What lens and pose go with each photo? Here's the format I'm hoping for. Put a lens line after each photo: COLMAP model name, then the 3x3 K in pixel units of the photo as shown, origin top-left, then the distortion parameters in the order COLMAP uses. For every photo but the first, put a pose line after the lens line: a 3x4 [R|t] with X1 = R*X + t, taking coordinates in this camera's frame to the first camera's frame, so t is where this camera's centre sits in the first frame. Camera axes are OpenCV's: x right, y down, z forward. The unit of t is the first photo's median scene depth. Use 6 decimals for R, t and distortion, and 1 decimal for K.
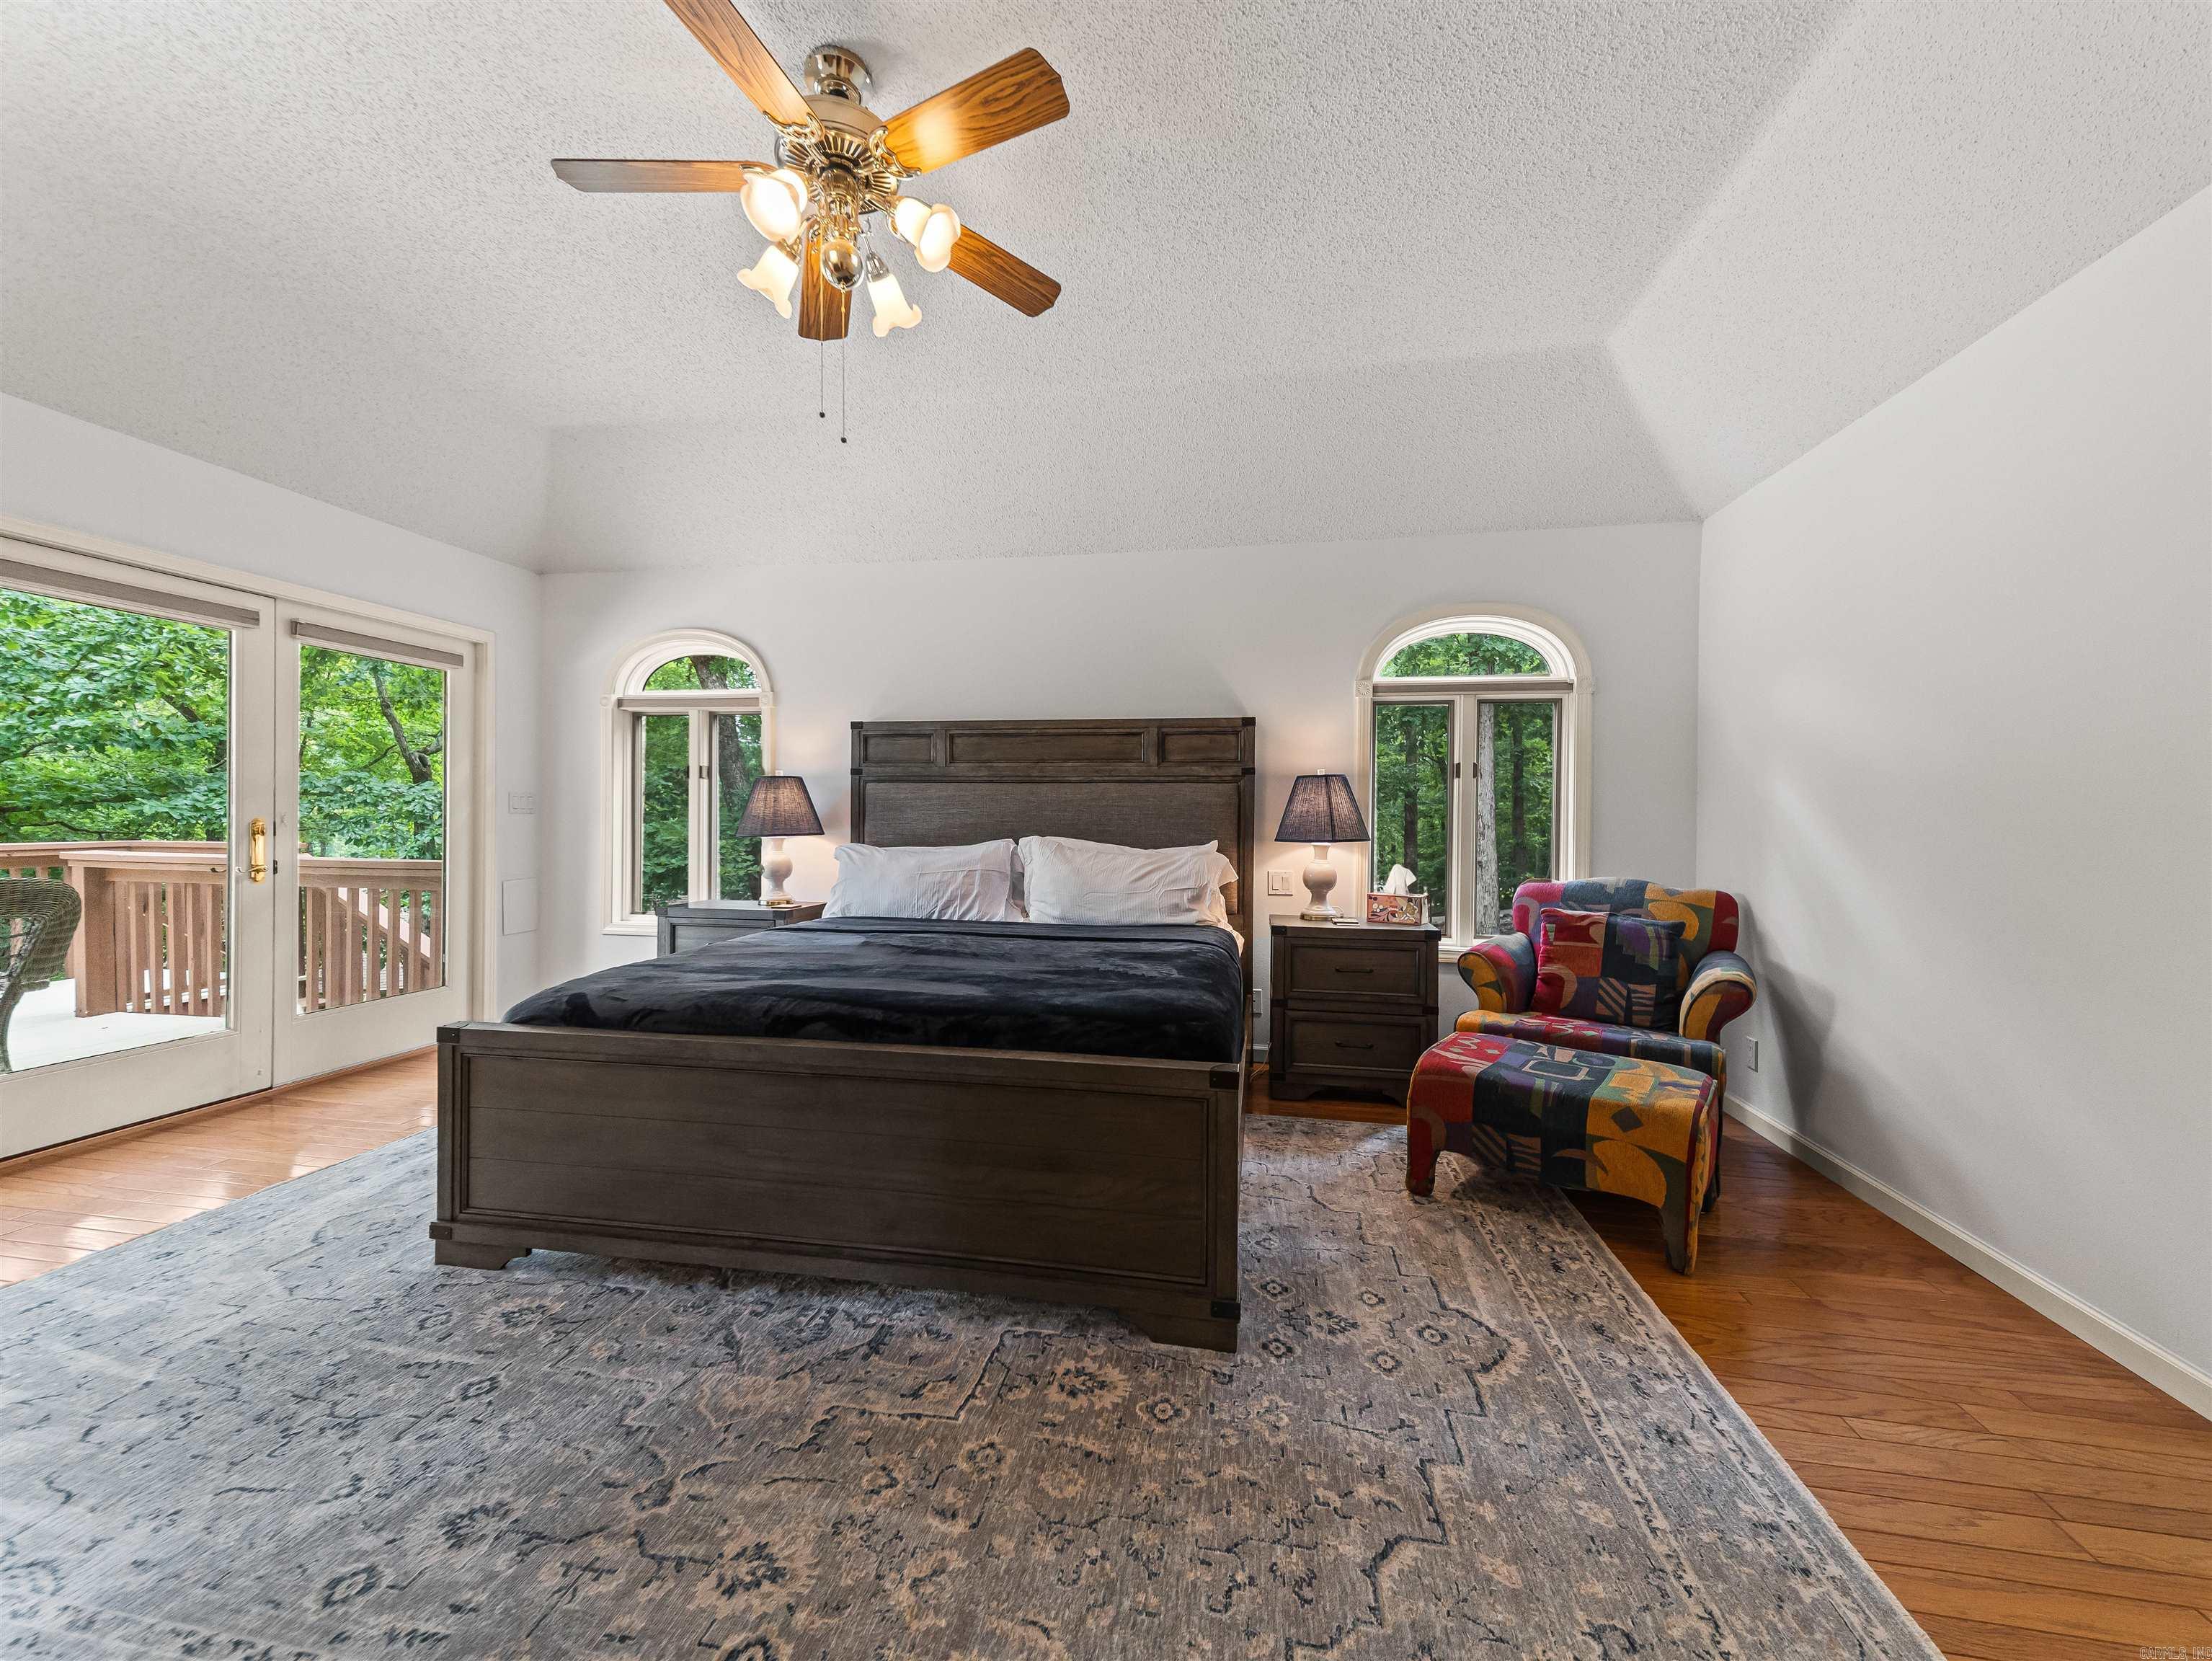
lens RADIAL K [[855.8, 0, 1103.2], [0, 855.8, 822.6], [0, 0, 1]] dist [0.027635, -0.008651]
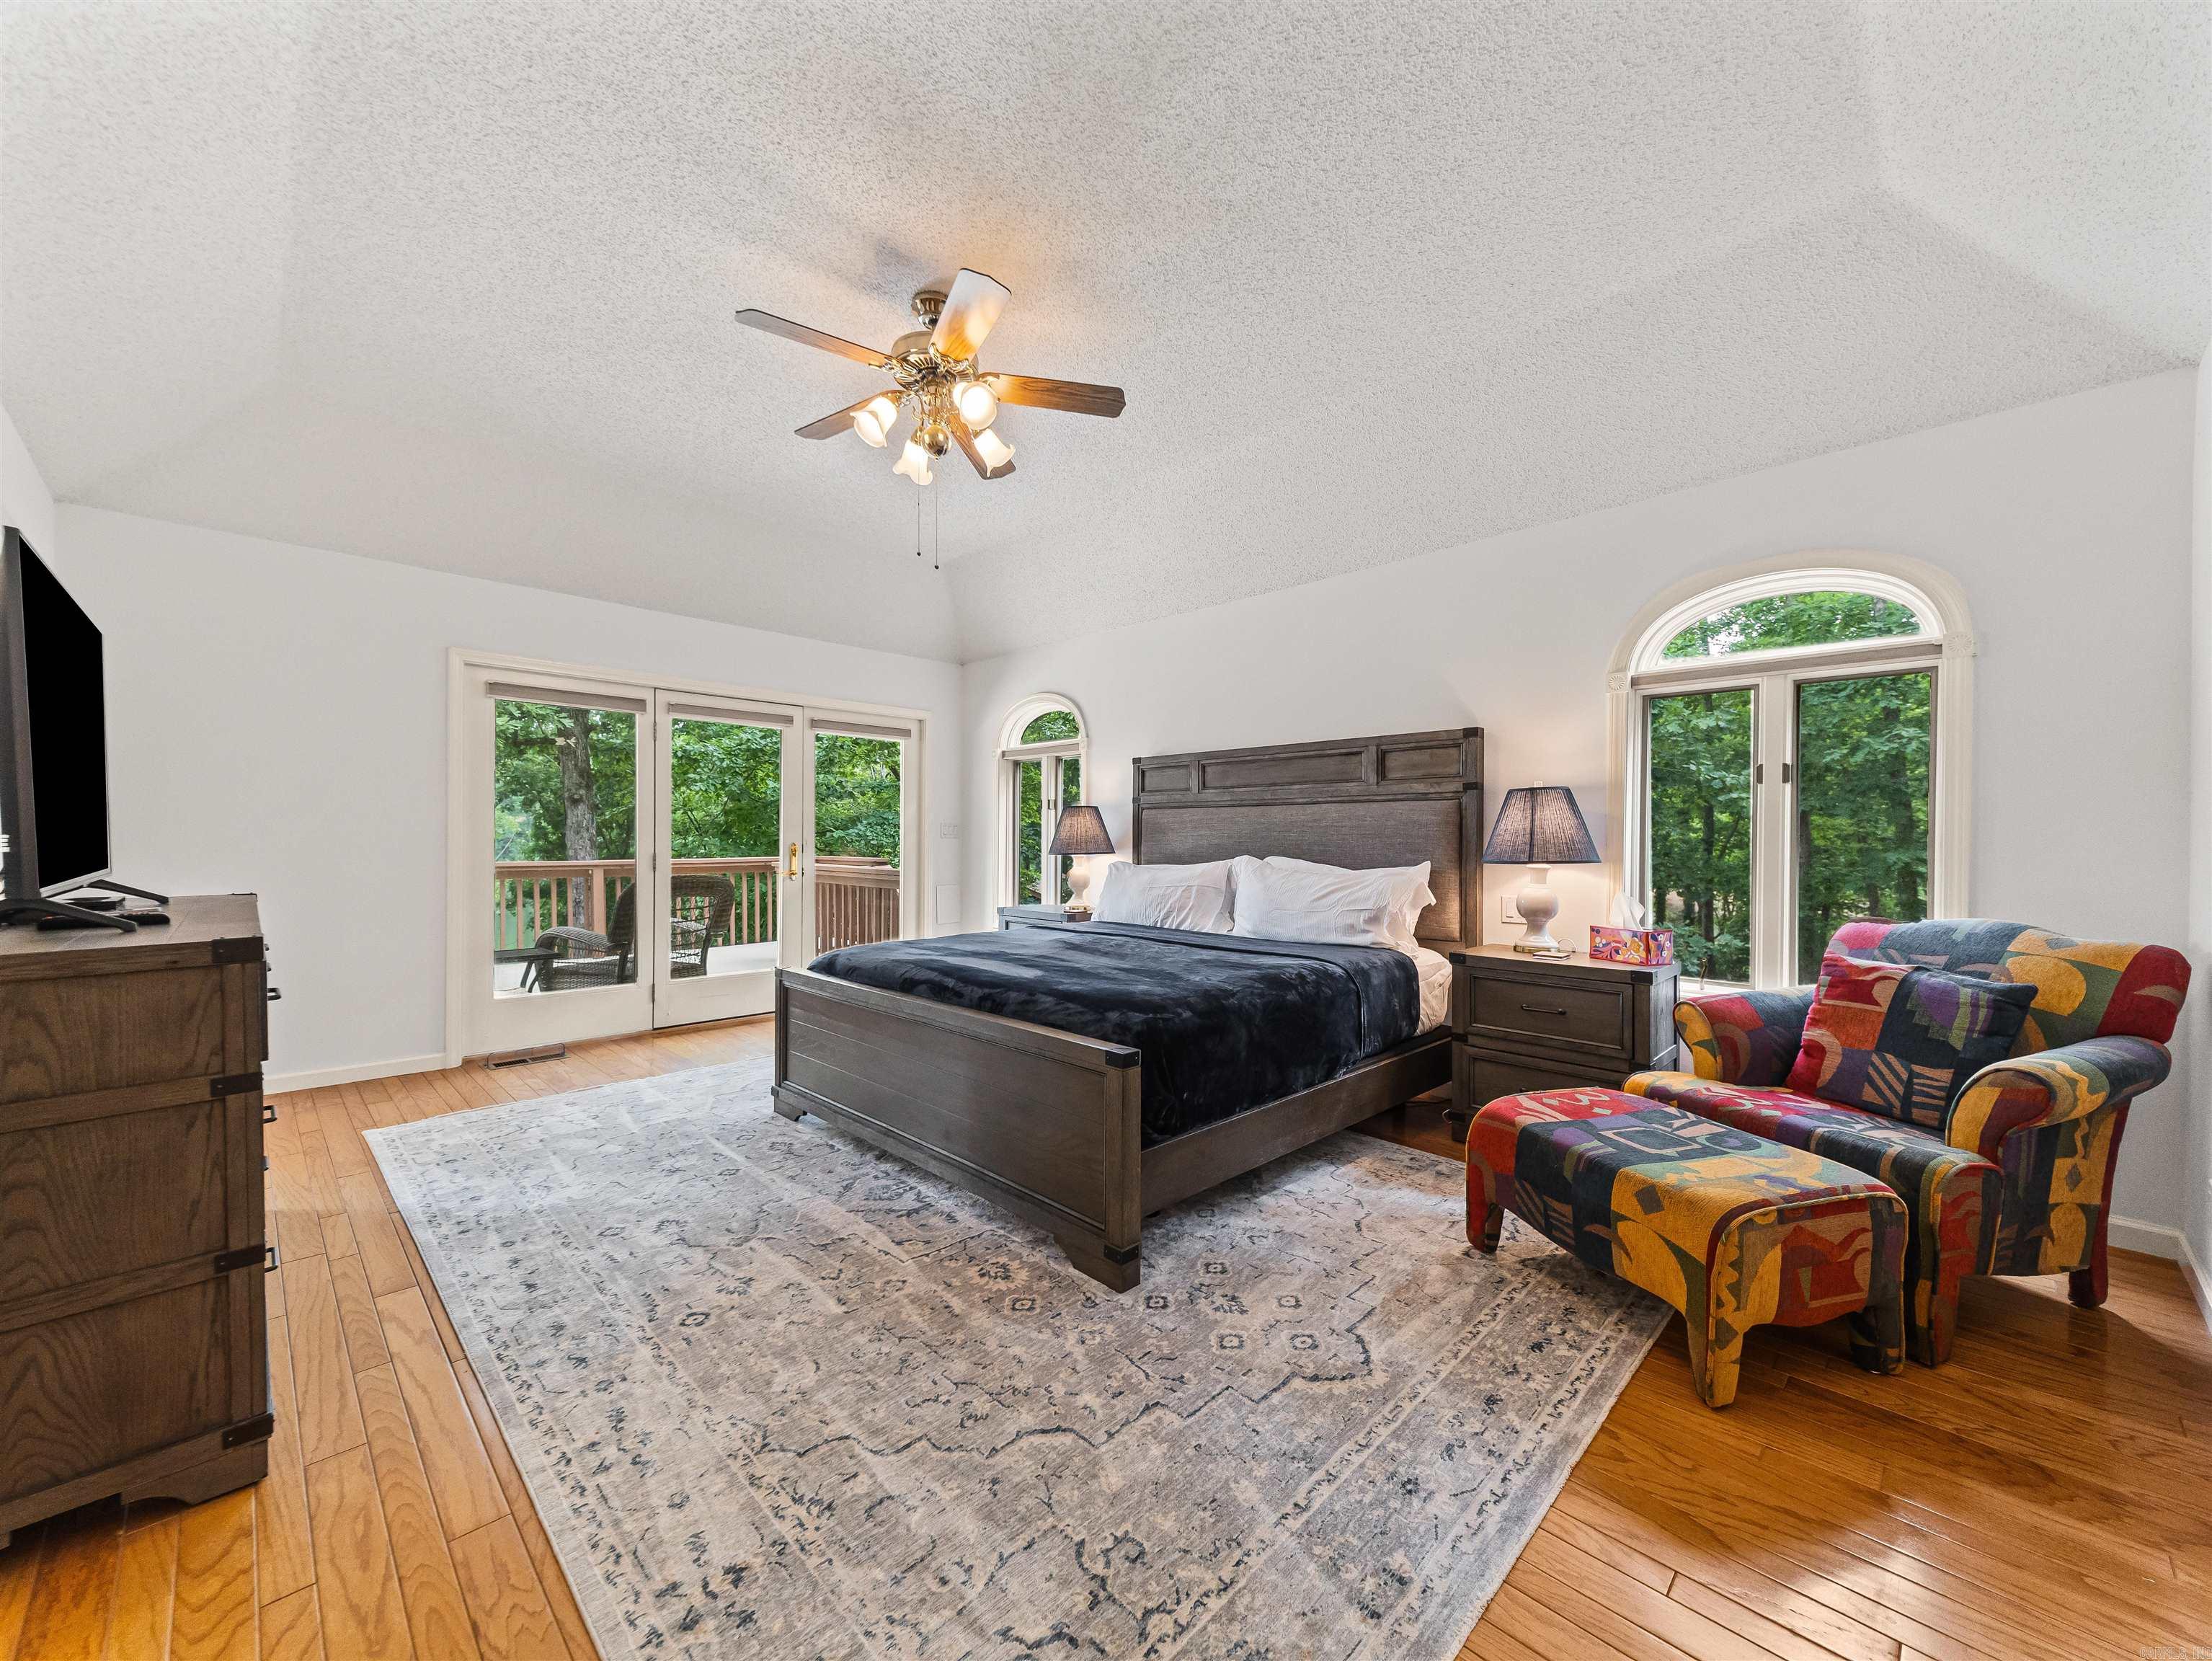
lens RADIAL K [[855.8, 0, 1094.0], [0, 855.8, 838.8], [0, 0, 1]] dist [0.027635, -0.008651]
pose [[0.814975, -0.006229, -0.579463, 0.396563], [0.000866, 0.999954, -0.009531, 0.004669], [0.579496, 0.007265, 0.814943, 0.012431]]
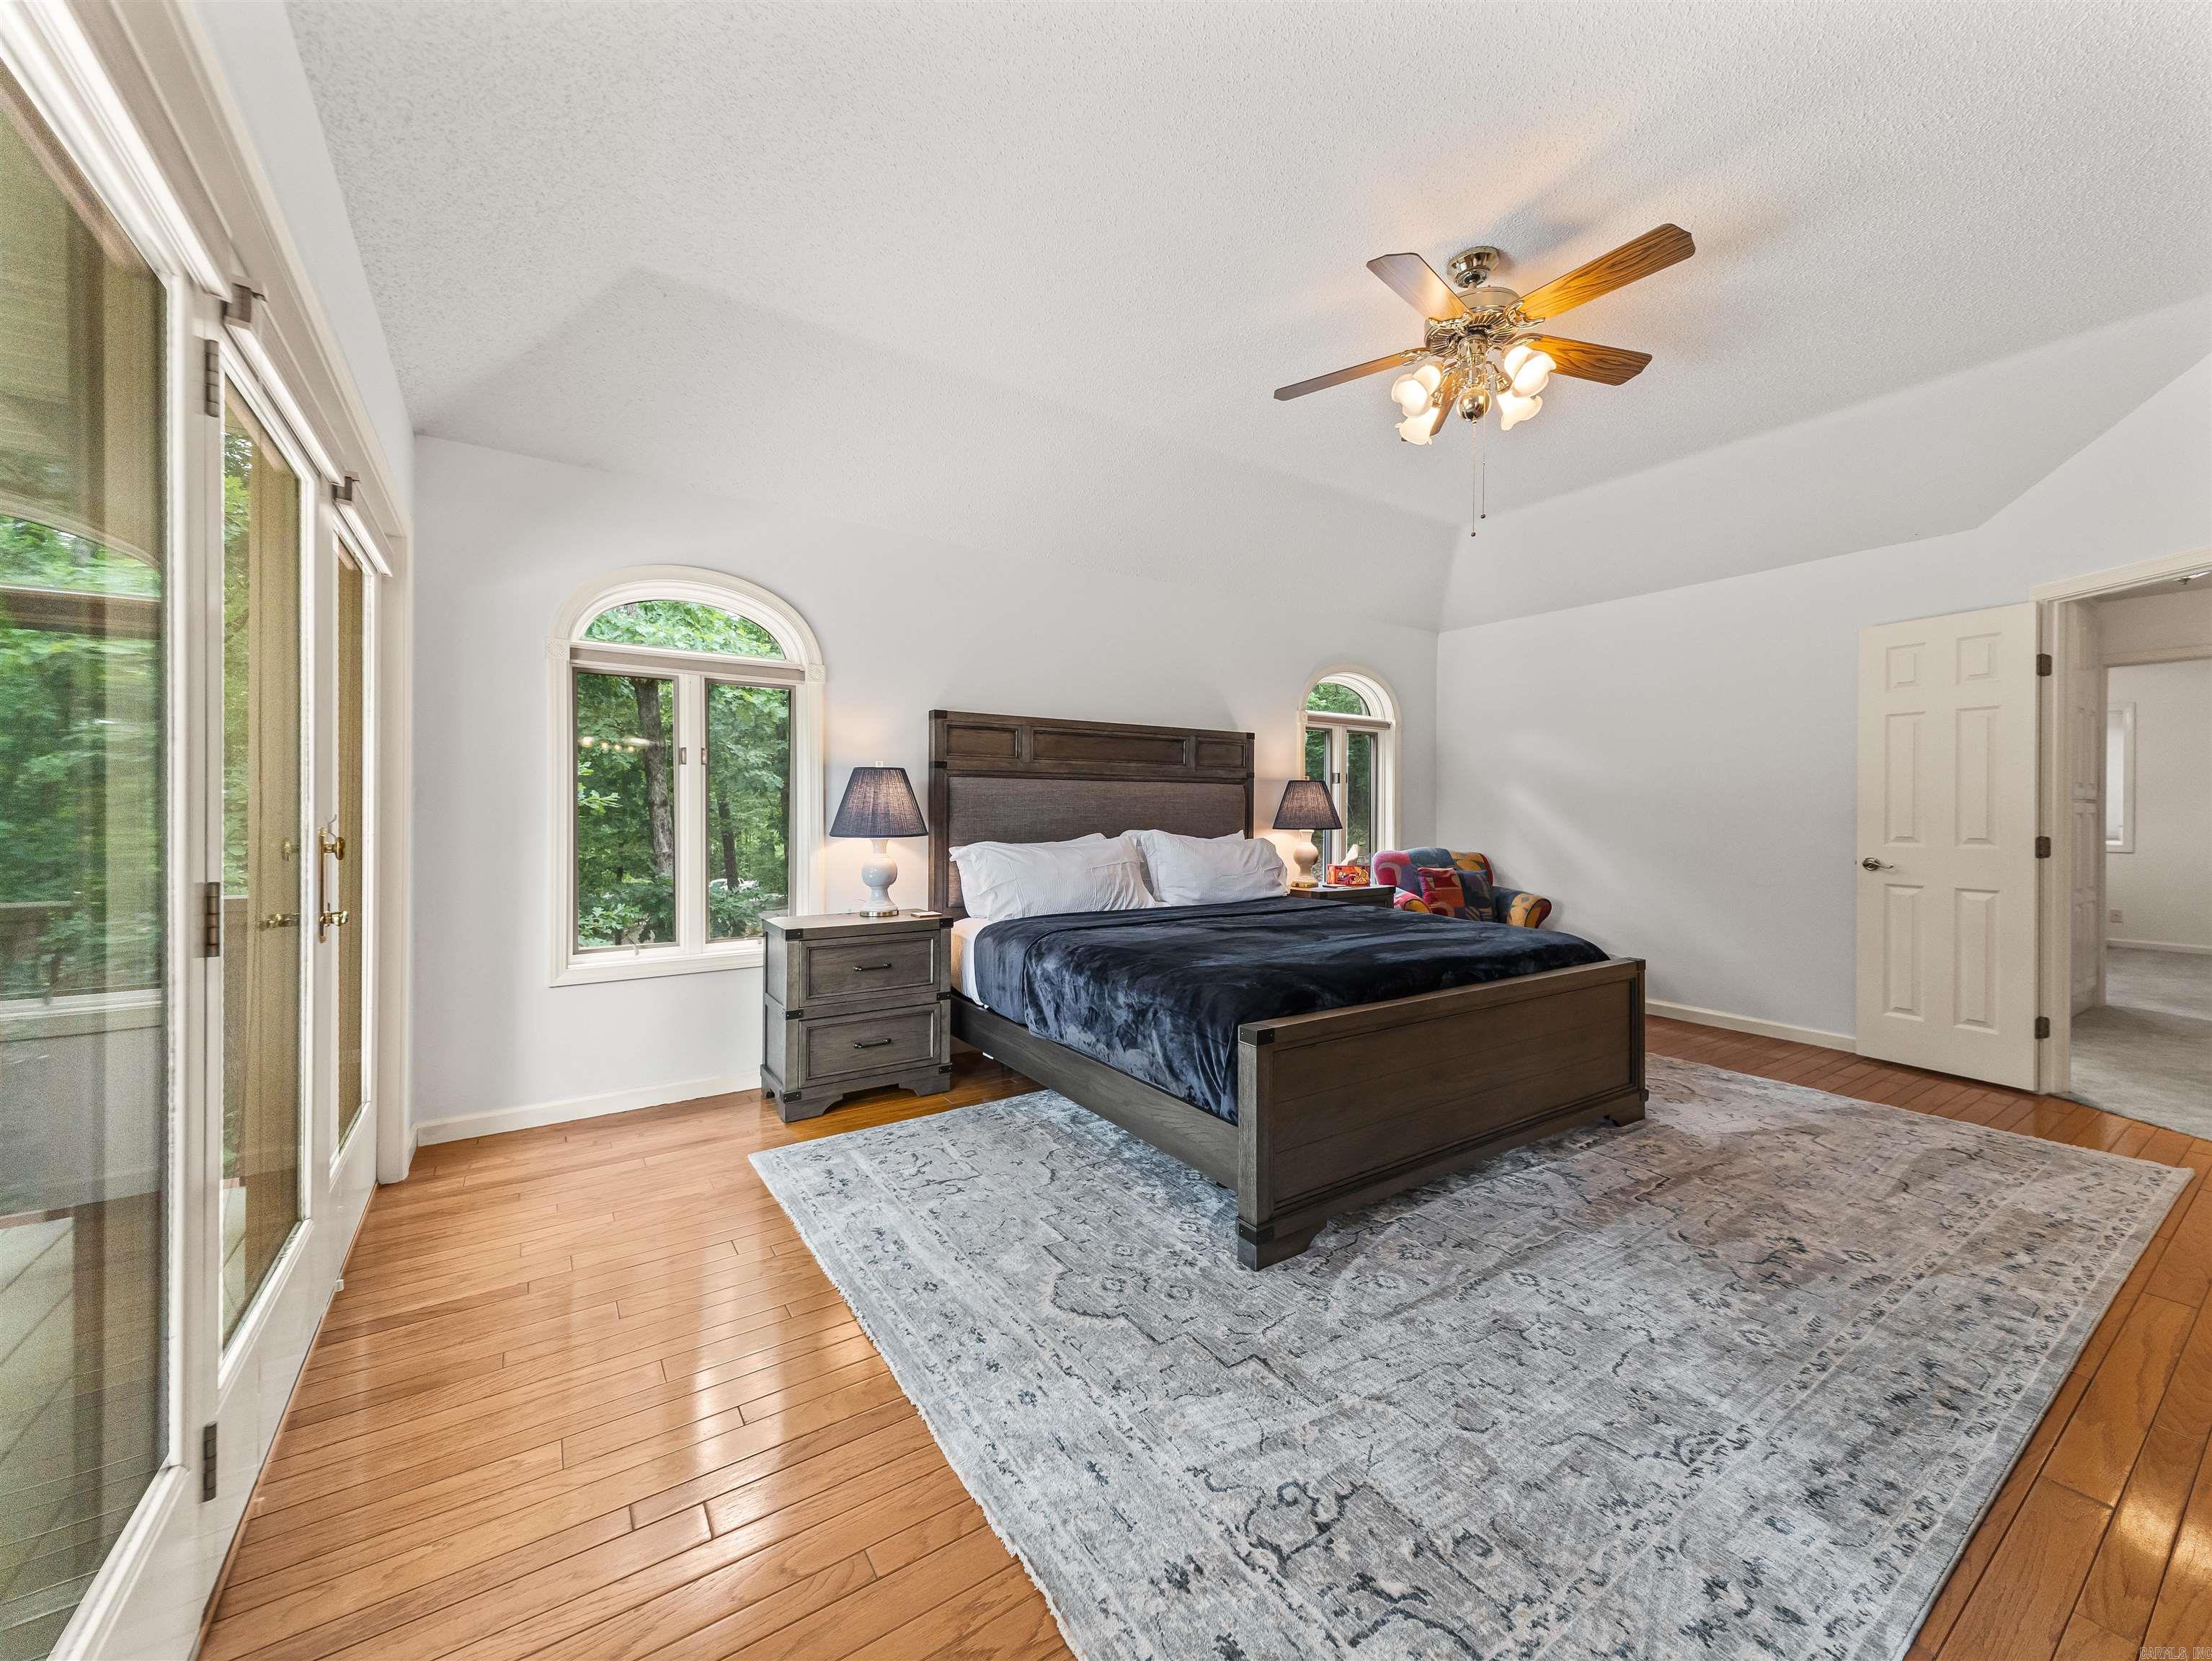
lens RADIAL K [[855.8, 0, 1100.3], [0, 855.8, 821.6], [0, 0, 1]] dist [0.027635, -0.008651]
pose [[0.721055, -0.016085, 0.692691, -0.926404], [0.005063, 0.999826, 0.017946, -0.015612], [-0.692859, -0.009432, 0.721011, 0.246053]]
